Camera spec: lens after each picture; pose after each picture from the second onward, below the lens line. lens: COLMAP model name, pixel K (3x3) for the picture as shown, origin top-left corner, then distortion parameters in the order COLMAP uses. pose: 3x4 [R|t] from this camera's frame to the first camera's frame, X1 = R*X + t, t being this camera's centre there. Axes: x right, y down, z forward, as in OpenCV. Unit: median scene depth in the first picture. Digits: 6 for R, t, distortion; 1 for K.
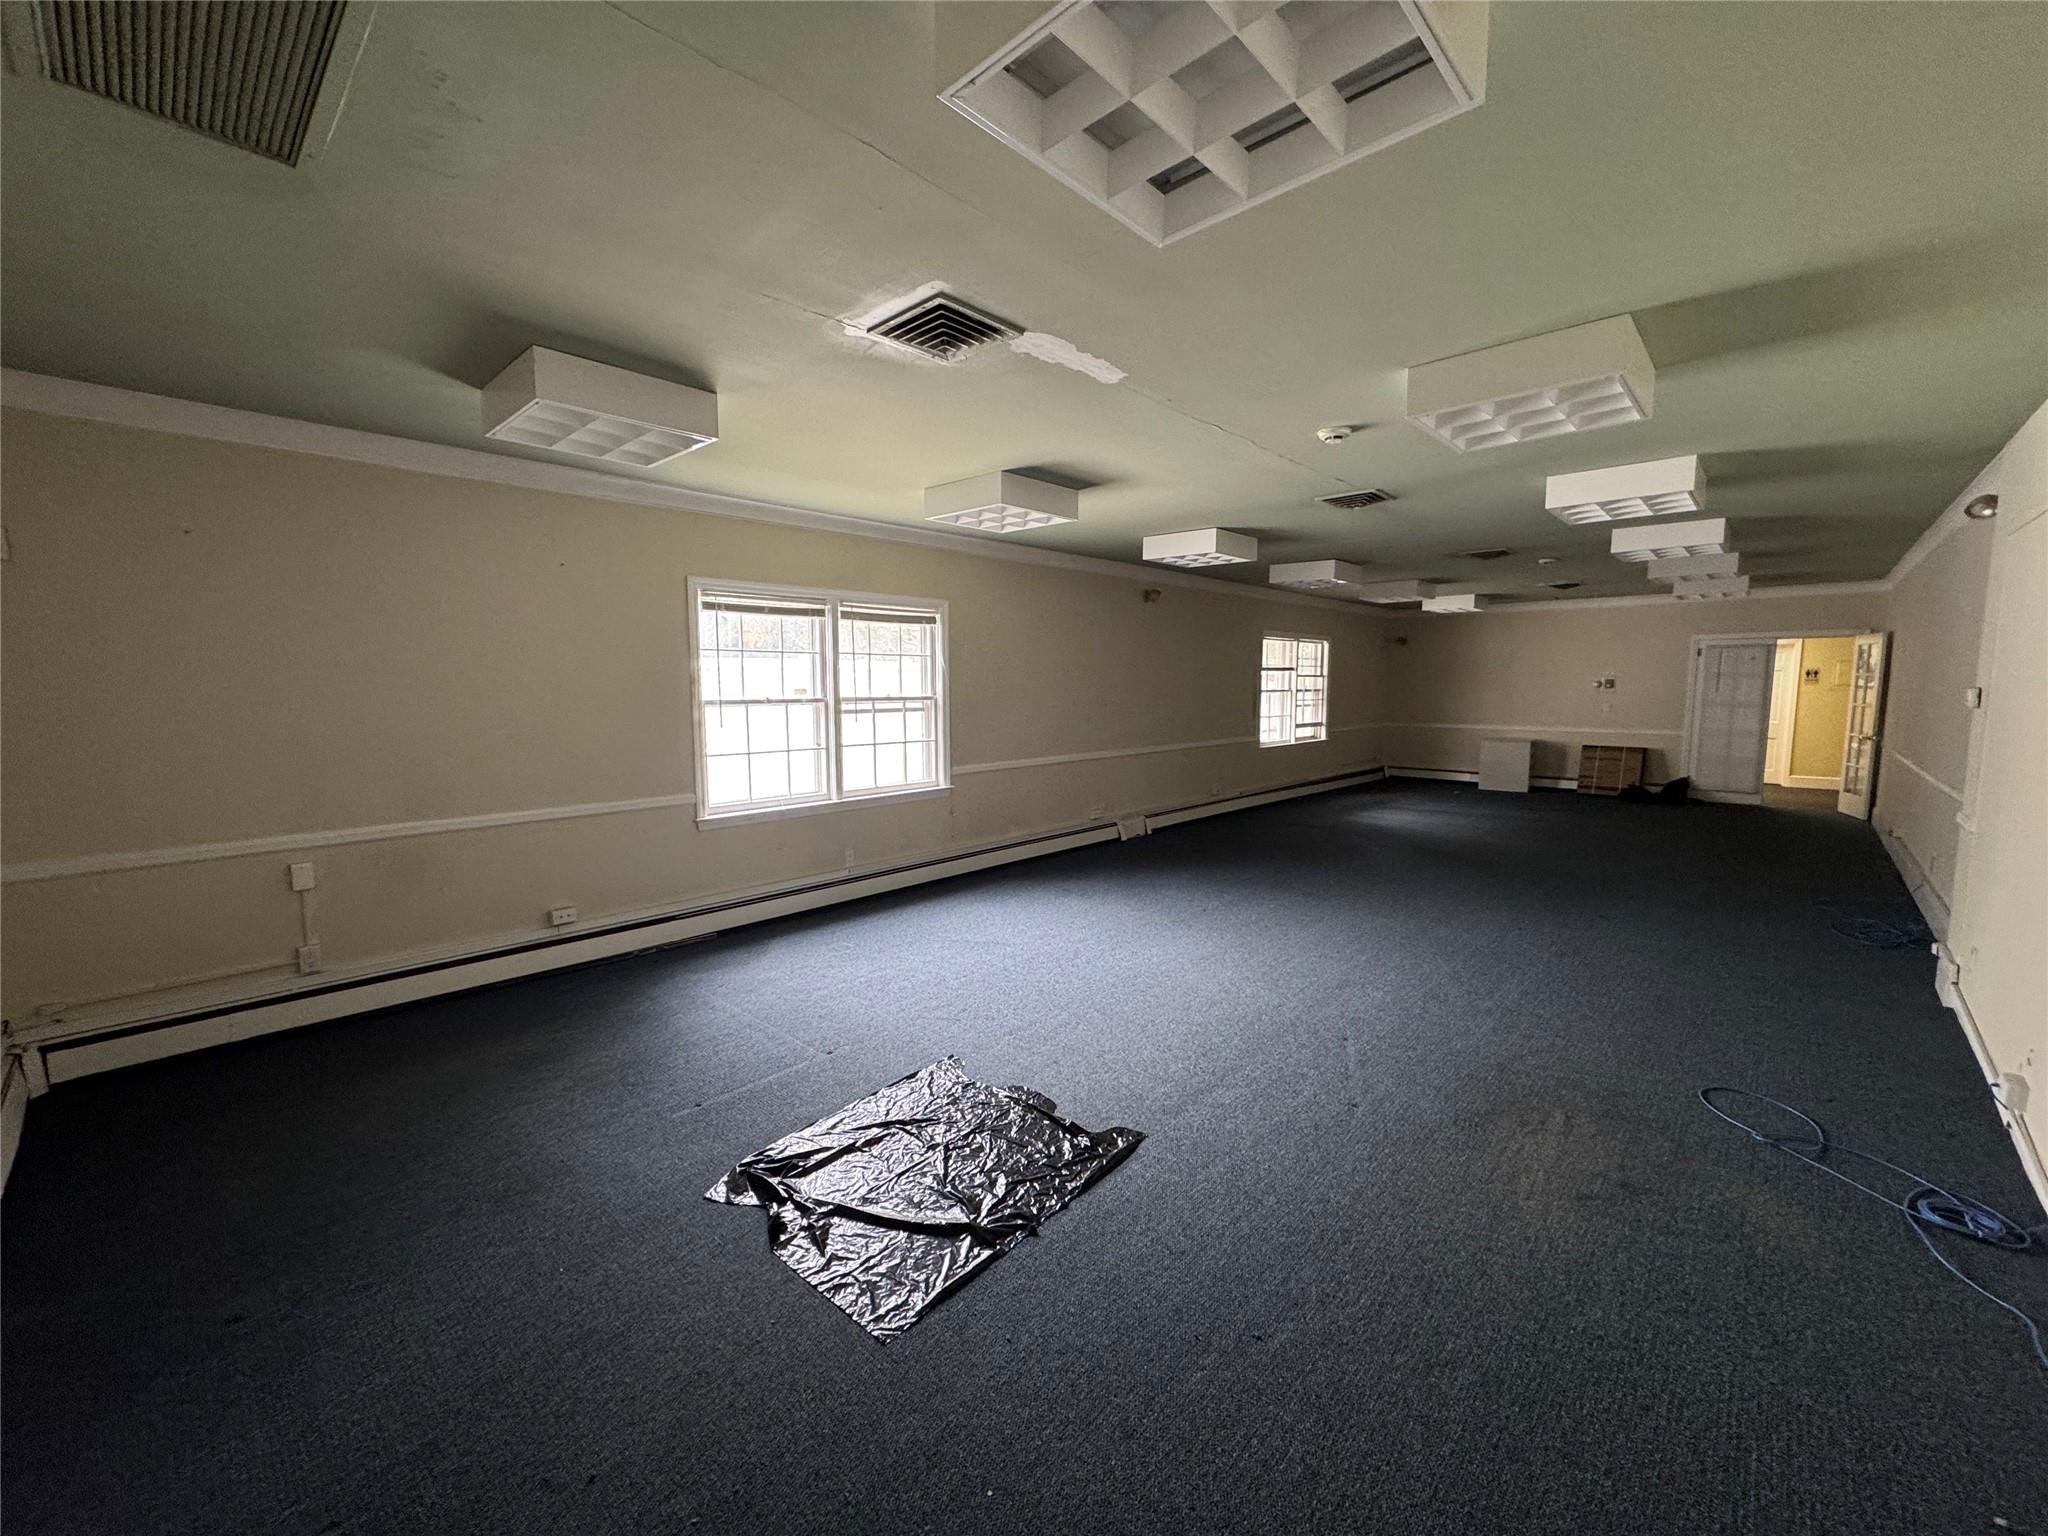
lens RADIAL K [[816.0, 0, 1024.0], [0, 816.0, 768.0], [0, 0, 1]] dist [-0.001911, -0.000158]
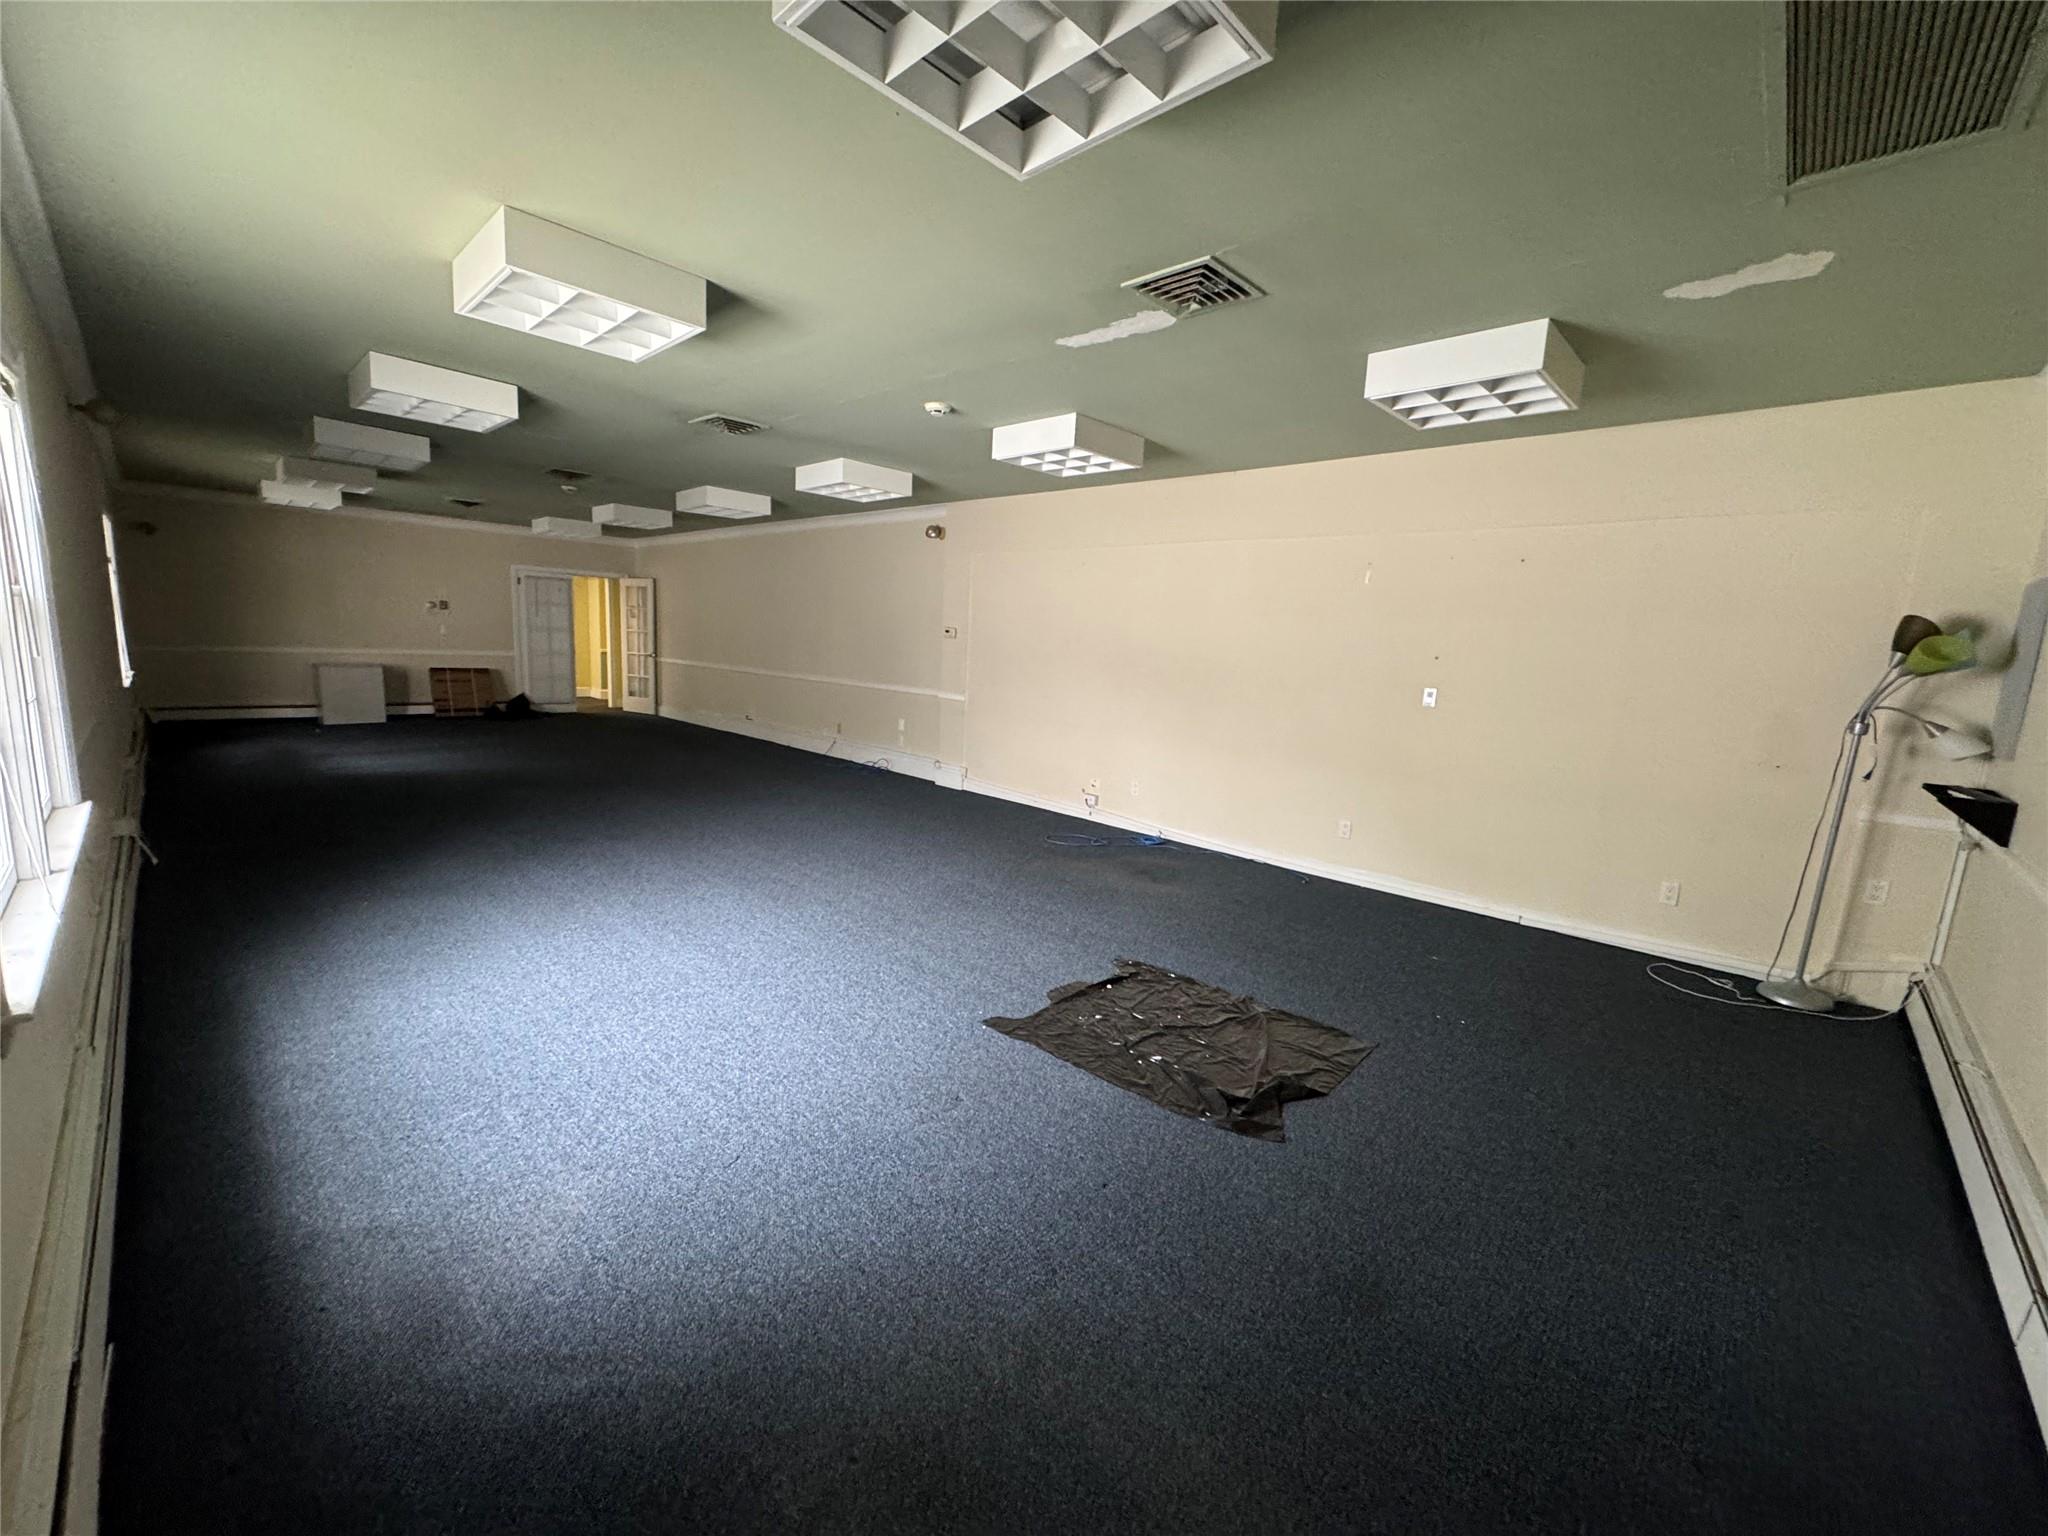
lens RADIAL K [[816.0, 0, 1024.0], [0, 816.0, 768.0], [0, 0, 1]] dist [-0.001911, -0.000158]
pose [[0.009558, -0.154320, 0.987975, -0.304632], [0.056634, 0.986517, 0.153544, -0.020666], [-0.998349, 0.054486, 0.018169, 0.296649]]
